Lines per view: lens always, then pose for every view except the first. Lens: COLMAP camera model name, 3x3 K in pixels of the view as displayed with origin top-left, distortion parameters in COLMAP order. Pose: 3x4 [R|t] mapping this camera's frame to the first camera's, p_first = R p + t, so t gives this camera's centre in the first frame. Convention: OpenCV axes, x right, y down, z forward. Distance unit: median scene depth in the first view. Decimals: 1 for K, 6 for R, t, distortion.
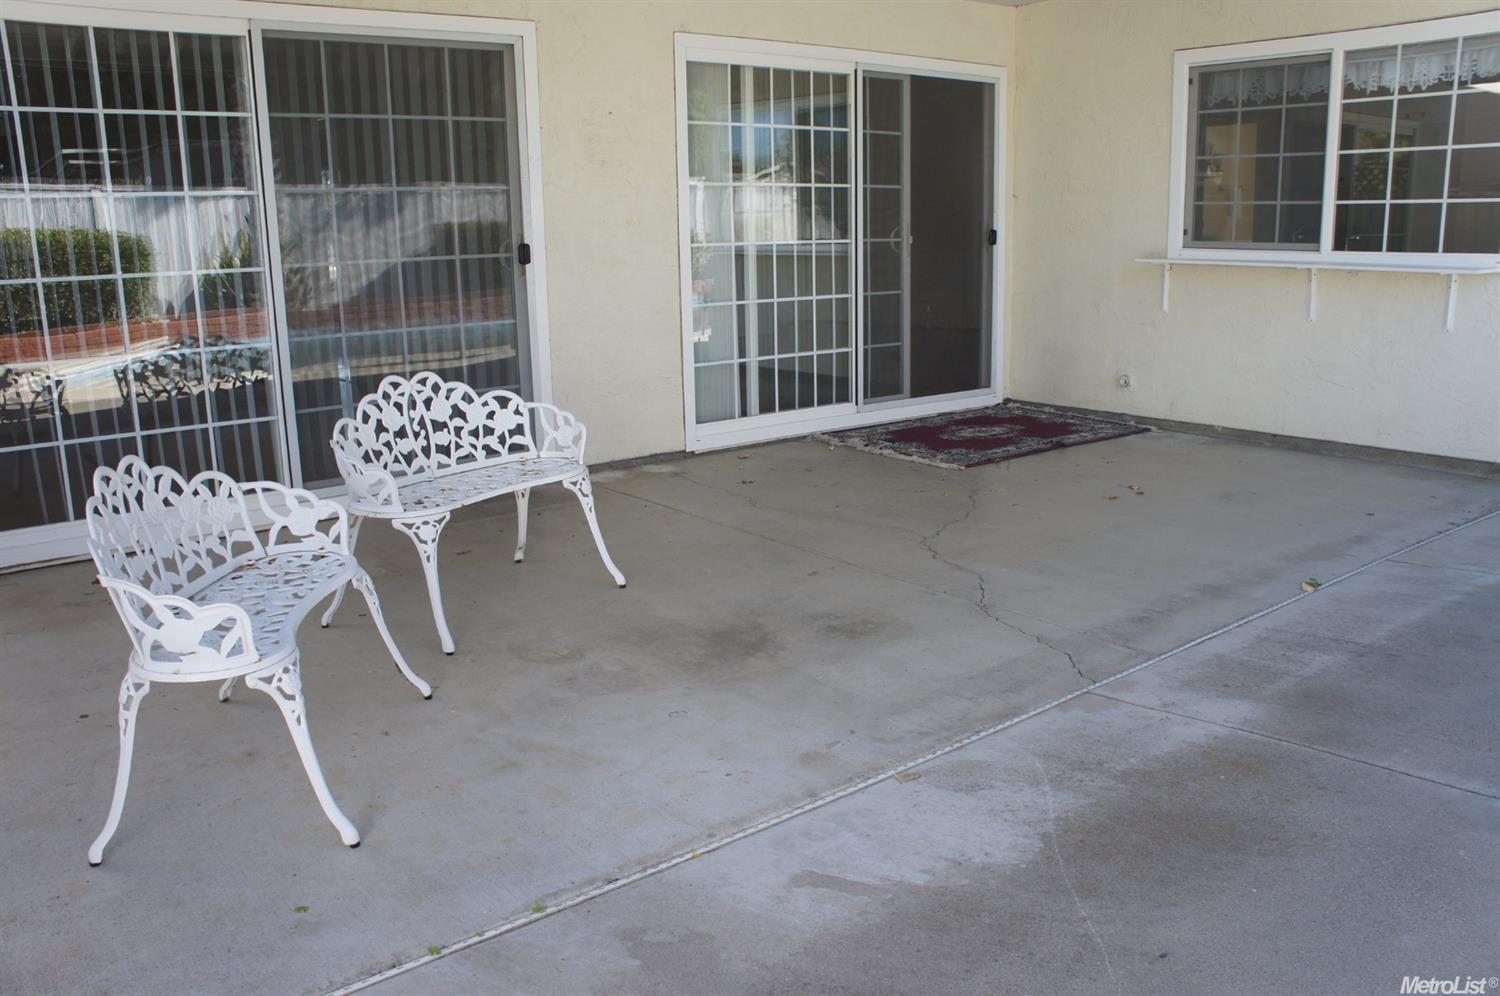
lens RADIAL K [[1229.1, 0, 748.6], [0, 1229.1, 498.7], [0, 0, 1]] dist [-0.122914, 0.070894]
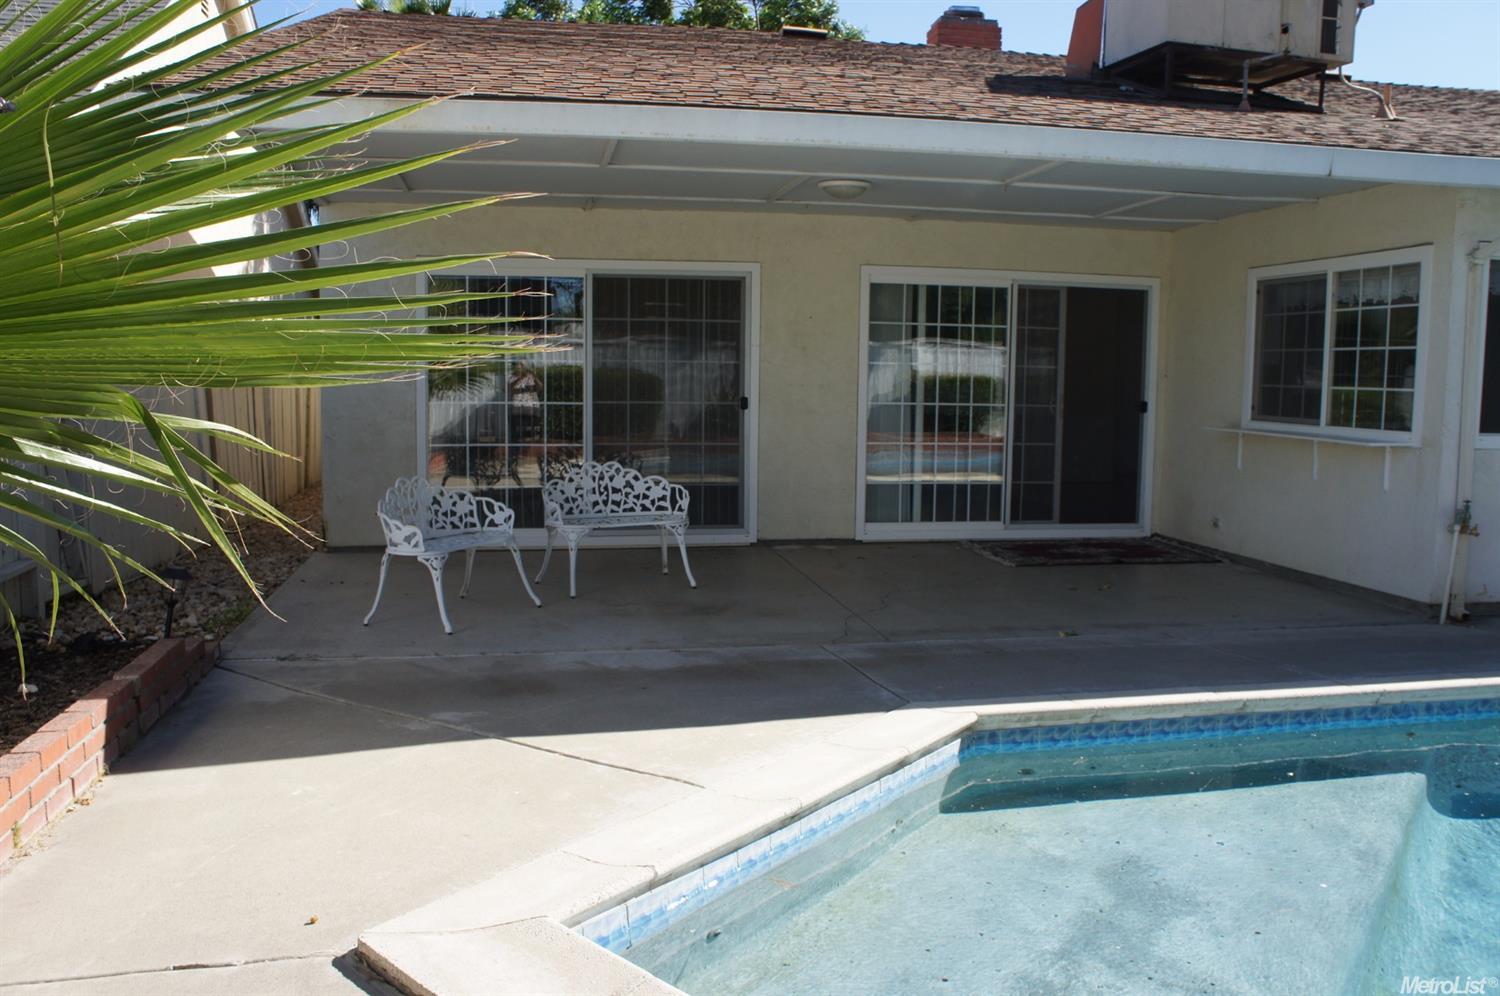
lens RADIAL K [[1229.1, 0, 747.8], [0, 1229.1, 498.8], [0, 0, 1]] dist [-0.122914, 0.070894]
pose [[0.880593, 0.078314, -0.467357, 0.628286], [-0.133031, 0.987444, -0.085193, 0.067578], [0.454817, 0.137193, 0.879954, -0.445124]]
